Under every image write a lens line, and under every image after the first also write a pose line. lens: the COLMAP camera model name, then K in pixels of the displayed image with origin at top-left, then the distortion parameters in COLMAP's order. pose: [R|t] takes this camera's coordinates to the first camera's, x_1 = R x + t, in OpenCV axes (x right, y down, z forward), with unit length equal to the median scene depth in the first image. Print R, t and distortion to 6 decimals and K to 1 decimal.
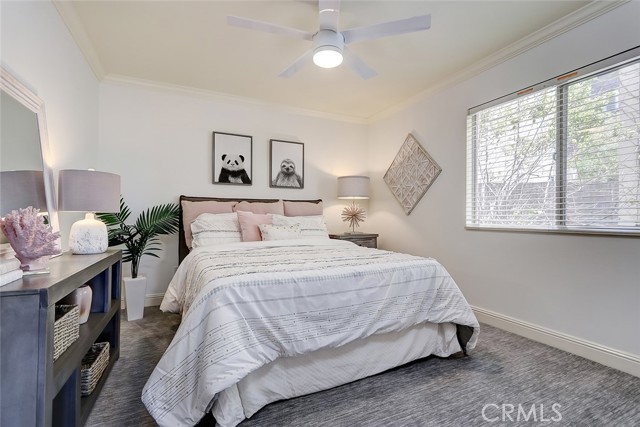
lens RADIAL K [[296.4, 0, 320.0], [0, 296.4, 213.5], [0, 0, 1]] dist [-0.003577, -0.000497]
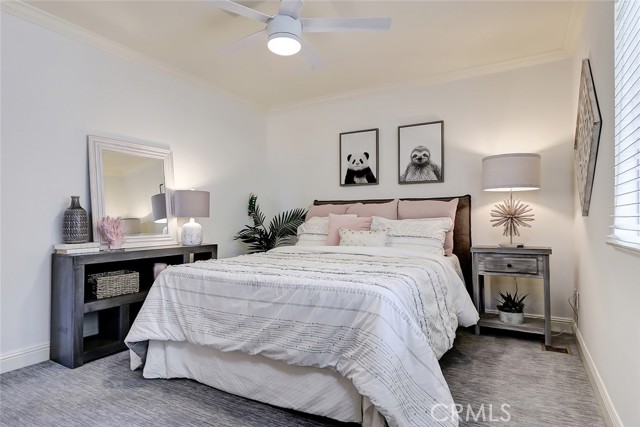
lens RADIAL K [[355.8, 0, 320.0], [0, 355.8, 213.5], [0, 0, 1]] dist [-0.002160, -0.000484]
pose [[0.575010, -0.017880, -0.817951, 0.562526], [0.013682, 0.999832, -0.012237, 0.002926], [0.818032, -0.004155, 0.575158, 0.265124]]
